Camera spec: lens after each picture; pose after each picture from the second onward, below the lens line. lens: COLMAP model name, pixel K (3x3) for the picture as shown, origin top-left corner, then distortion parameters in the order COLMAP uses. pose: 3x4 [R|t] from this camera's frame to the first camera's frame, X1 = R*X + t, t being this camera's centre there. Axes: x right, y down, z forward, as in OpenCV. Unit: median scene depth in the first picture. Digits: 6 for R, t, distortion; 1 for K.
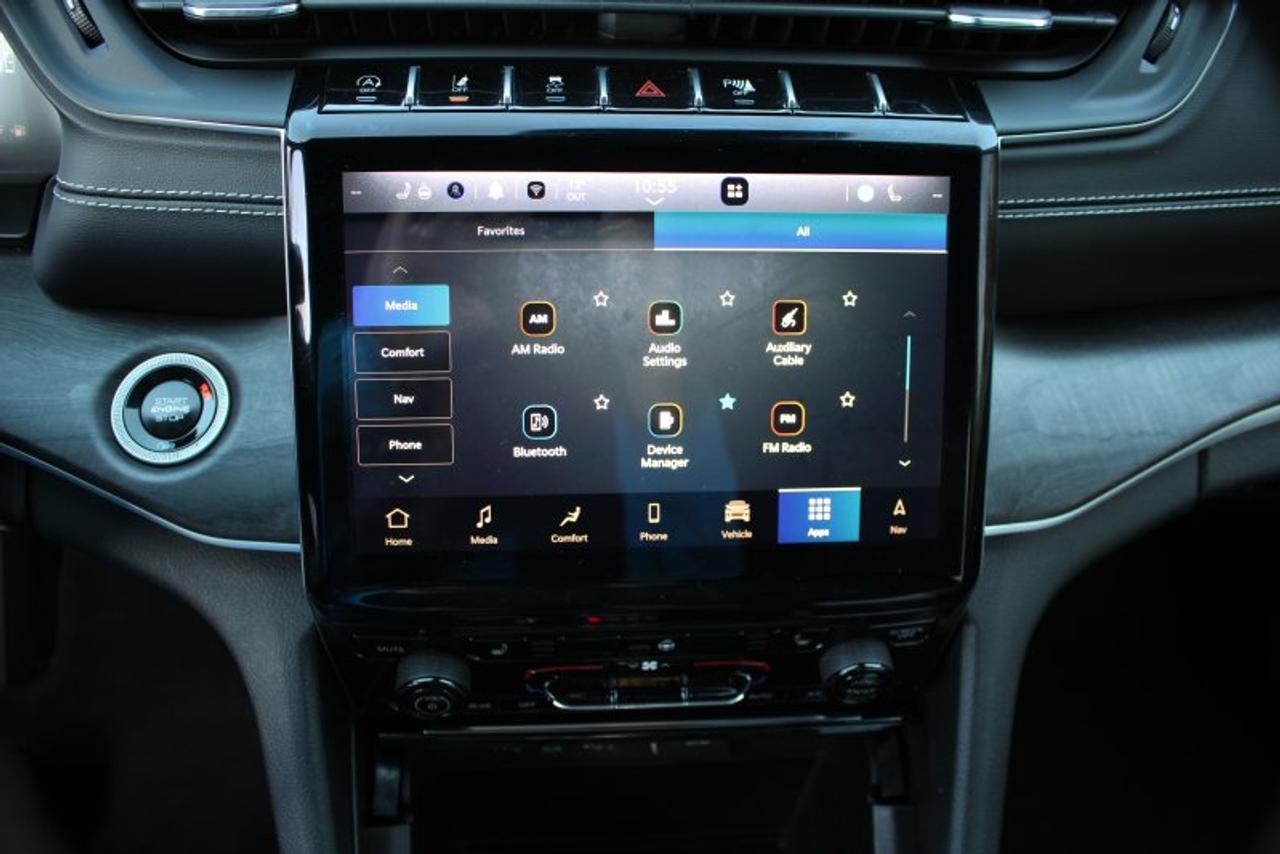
lens RADIAL K [[1049.4, 0, 634.2], [0, 1049.4, 428.0], [0, 0, 1]] dist [-0.153789, 0.110996]
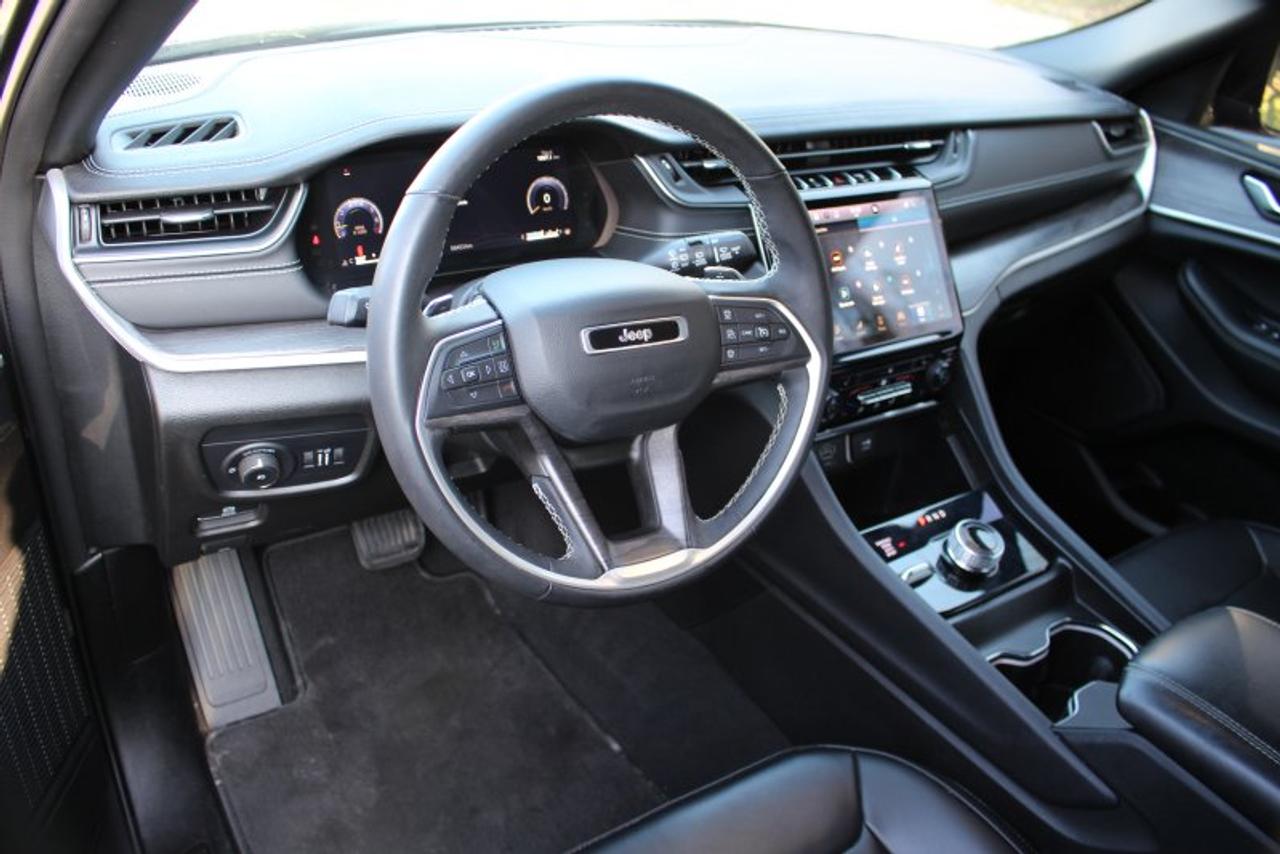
lens RADIAL K [[1049.4, 0, 637.4], [0, 1049.4, 434.5], [0, 0, 1]] dist [-0.153789, 0.110996]
pose [[0.873954, -0.219485, 0.433624, -1.831903], [0.284363, 0.954483, -0.089998, 0.439062], [-0.394134, 0.201961, 0.896588, -1.196123]]
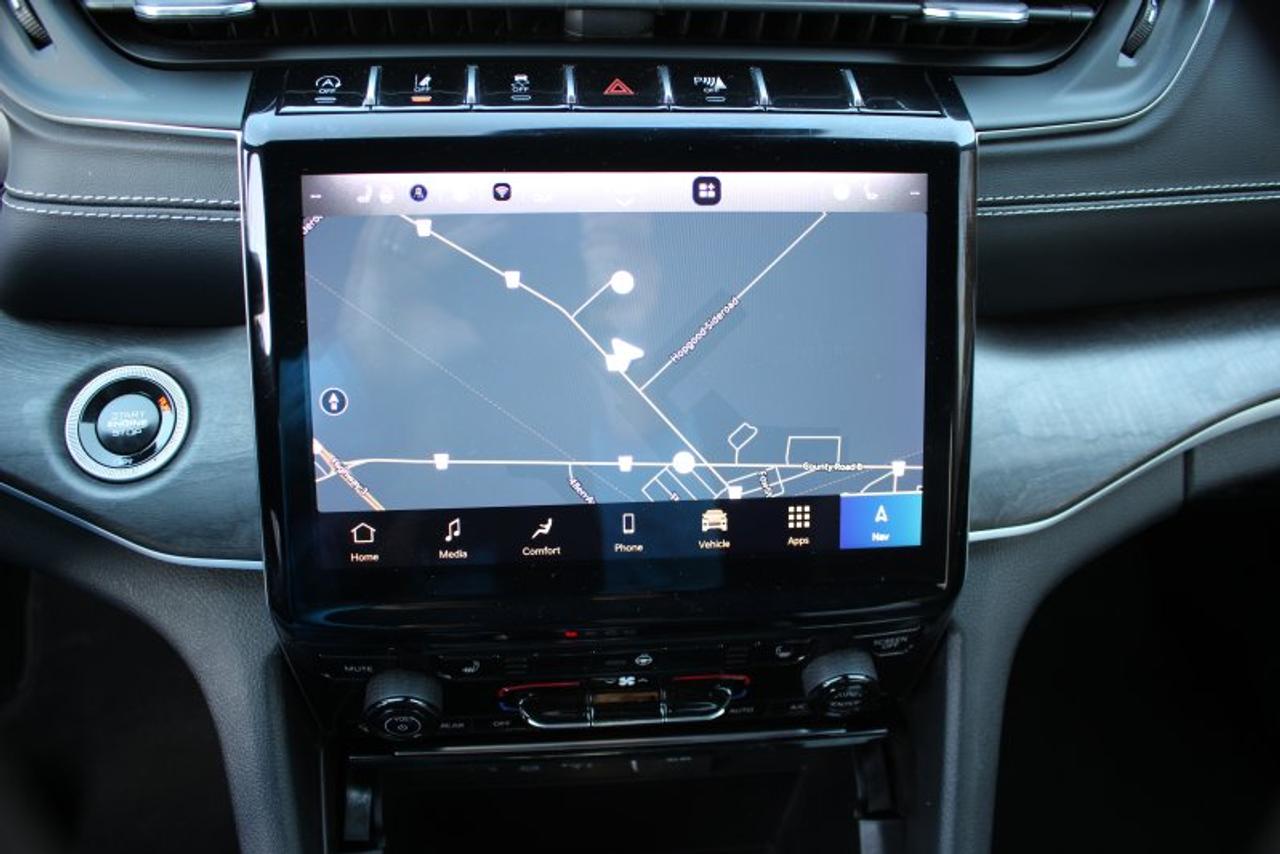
lens RADIAL K [[1049.4, 0, 633.7], [0, 1049.4, 426.6], [0, 0, 1]] dist [-0.153789, 0.110996]
pose [[0.999722, -0.014118, 0.018882, 0.006551], [0.014348, 0.999824, -0.012088, 0.003178], [-0.018708, 0.012356, 0.999749, 0.030427]]
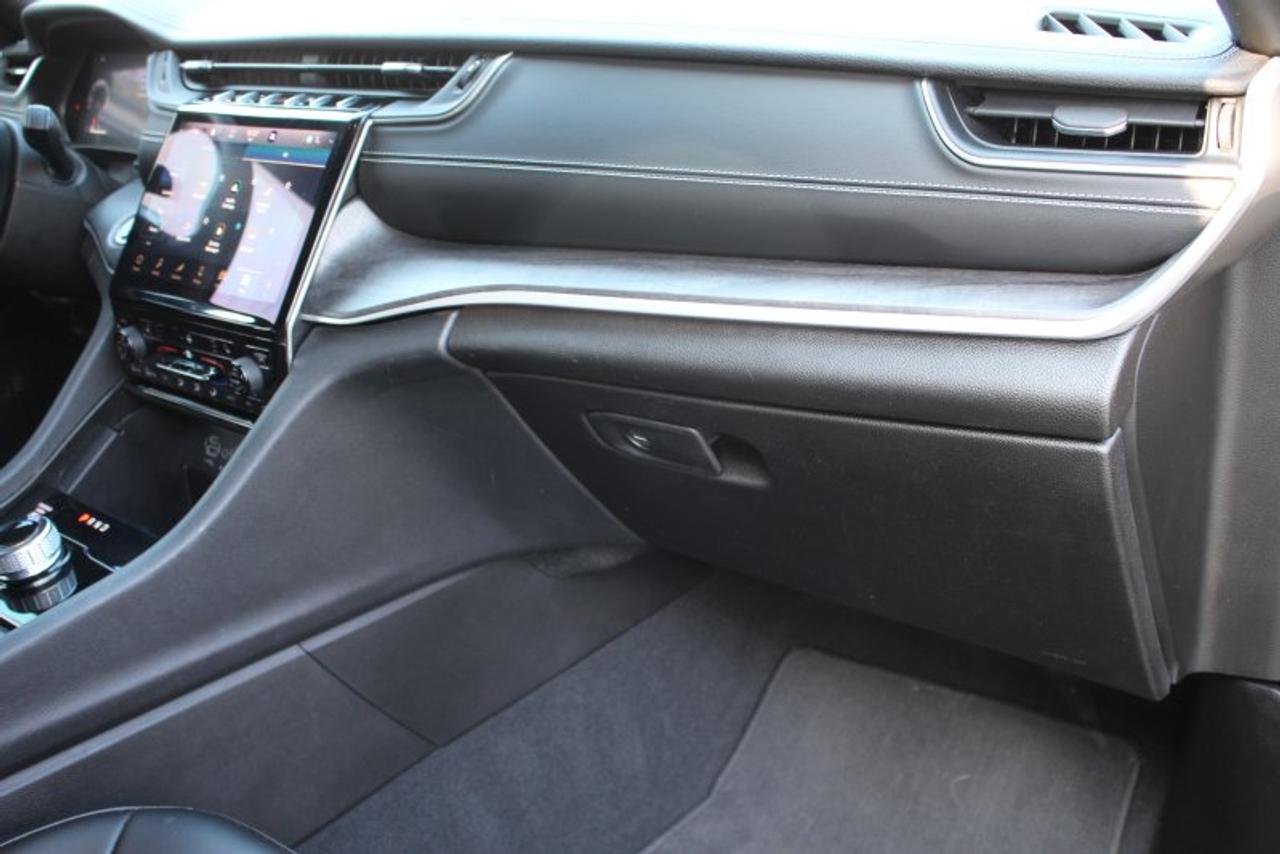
lens RADIAL K [[1454.5, 0, 640.0], [0, 1454.5, 426.0], [0, 0, 1]] dist [-0.027764, 0.000000]
pose [[0.688167, 0.156978, -0.708367, 2.755208], [-0.407382, 0.891490, -0.198206, 0.578872], [0.600388, 0.424974, 0.677444, -0.329784]]
